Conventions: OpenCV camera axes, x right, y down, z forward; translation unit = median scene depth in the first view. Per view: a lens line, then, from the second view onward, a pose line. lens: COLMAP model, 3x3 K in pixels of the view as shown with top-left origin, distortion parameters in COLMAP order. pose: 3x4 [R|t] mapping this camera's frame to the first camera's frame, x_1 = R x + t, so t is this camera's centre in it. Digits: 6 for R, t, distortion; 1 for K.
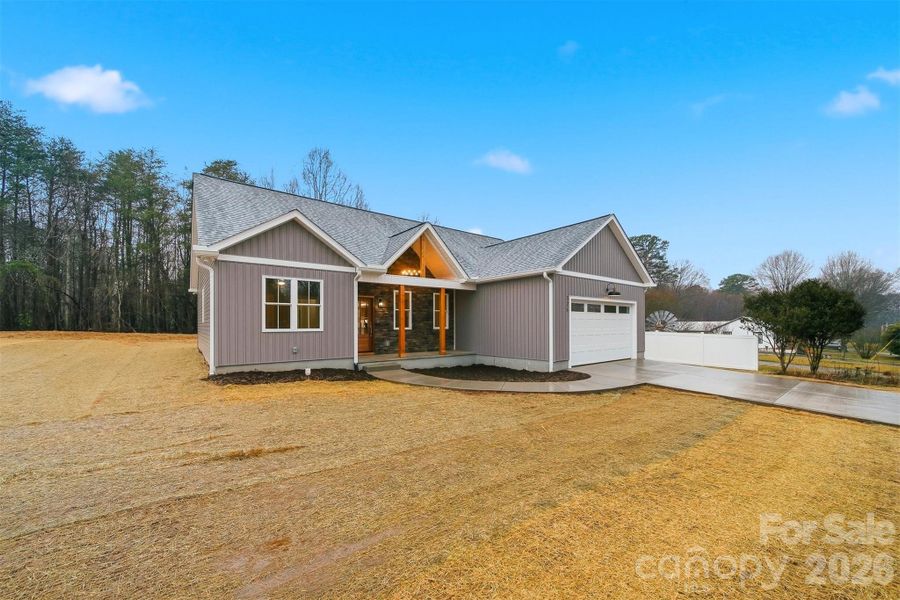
lens RADIAL K [[318.8, 0, 450.0], [0, 318.8, 300.0], [0, 0, 1]] dist [-0.000568, -0.000197]
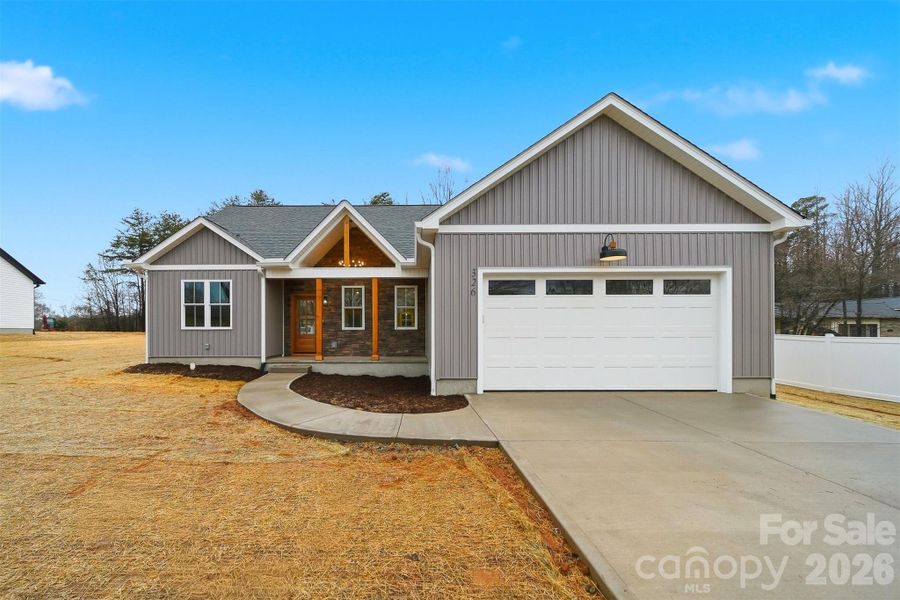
lens RADIAL K [[329.4, 0, 403.6], [0, 329.4, 322.9], [0, 0, 1]] dist [-0.000621, -0.000042]
pose [[0.800627, -0.015571, -0.598961, 0.633296], [0.045795, 0.998328, 0.035261, 0.059674], [0.597411, -0.055661, 0.800002, 0.447960]]
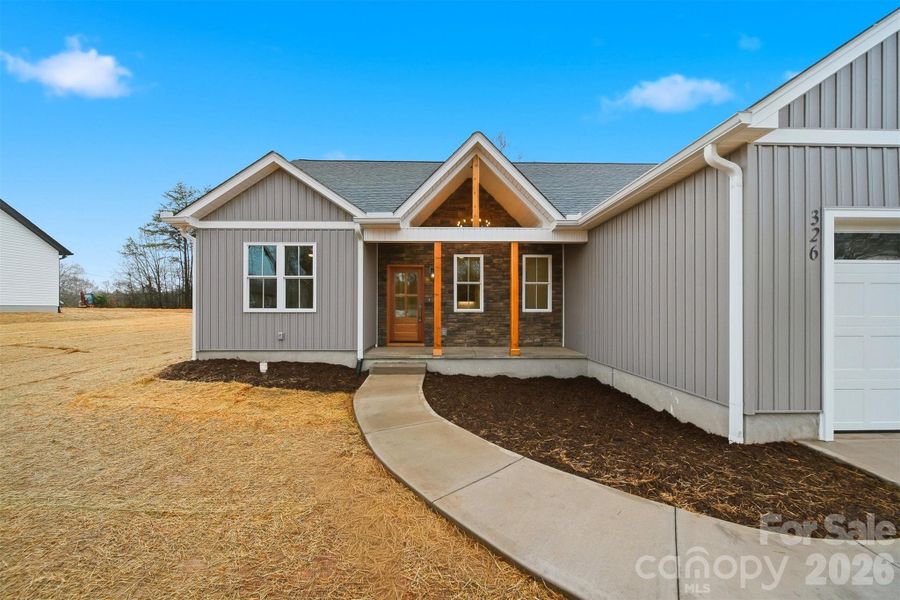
lens RADIAL K [[318.8, 0, 450.0], [0, 318.8, 300.0], [0, 0, 1]] dist [-0.000568, -0.000197]
pose [[0.814414, -0.011745, -0.580166, 0.260700], [0.040000, 0.998553, 0.035935, 0.051436], [0.578904, -0.052473, 0.813705, 0.541299]]
